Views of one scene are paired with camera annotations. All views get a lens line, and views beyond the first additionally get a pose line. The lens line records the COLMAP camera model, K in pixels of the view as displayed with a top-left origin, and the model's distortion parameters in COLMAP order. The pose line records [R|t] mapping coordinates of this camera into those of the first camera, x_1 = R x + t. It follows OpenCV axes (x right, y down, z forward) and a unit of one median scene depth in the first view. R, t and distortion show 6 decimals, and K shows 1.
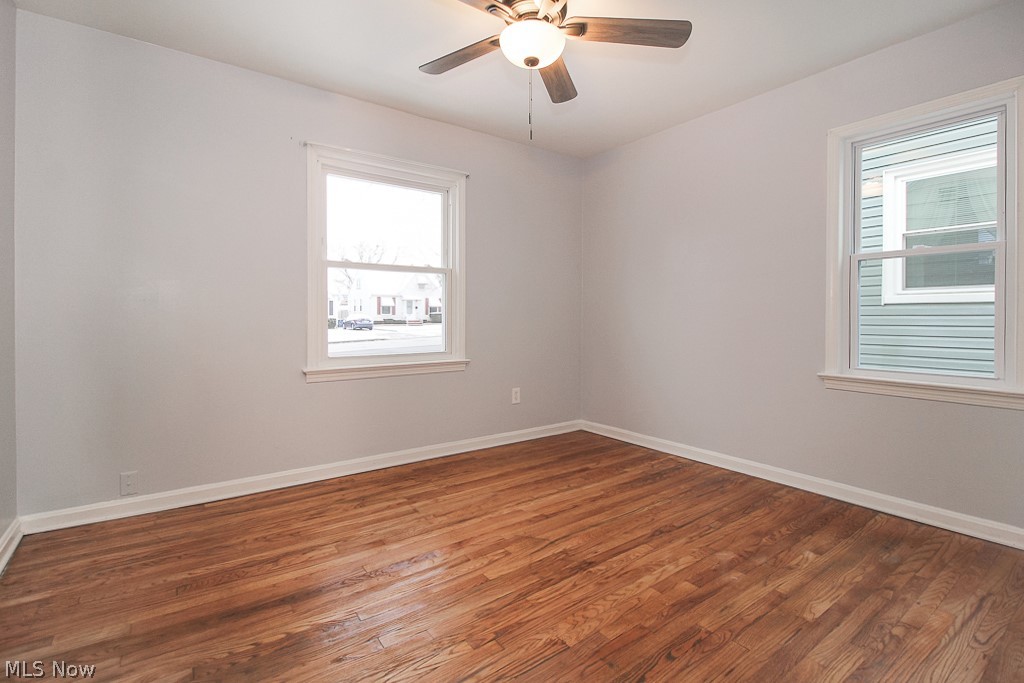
lens RADIAL K [[491.6, 0, 506.4], [0, 491.6, 320.5], [0, 0, 1]] dist [-0.001951, -0.001125]
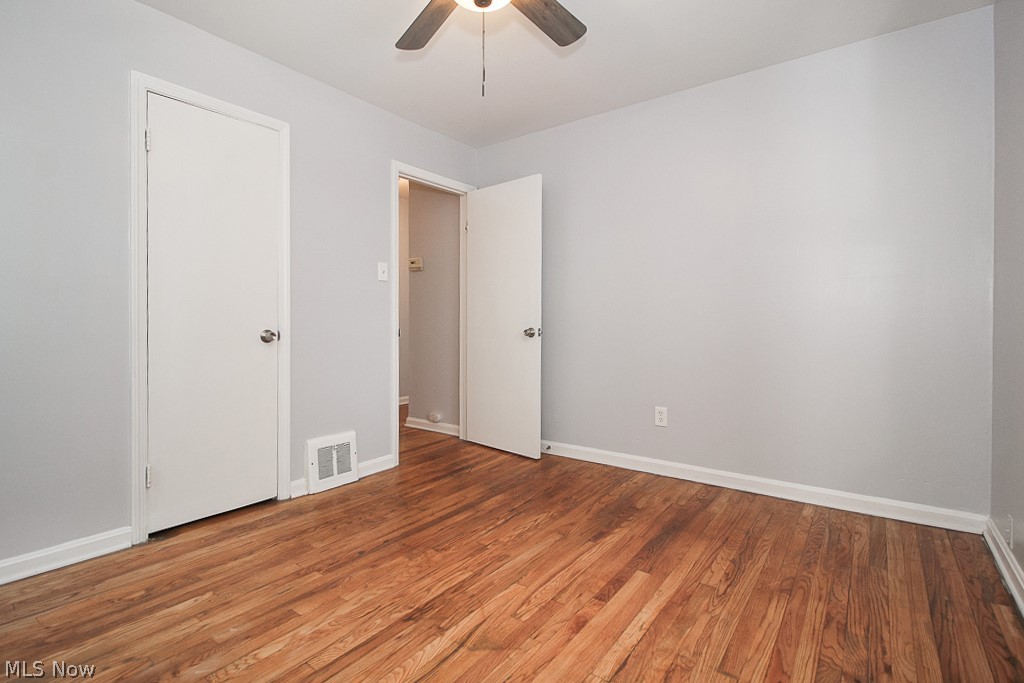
lens RADIAL K [[491.6, 0, 506.4], [0, 491.6, 320.5], [0, 0, 1]] dist [-0.001951, -0.001125]
pose [[-0.956757, -0.001760, -0.290884, 0.263237], [-0.005327, 0.999920, 0.011473, -0.003652], [0.290840, 0.012526, -0.956690, 1.882659]]
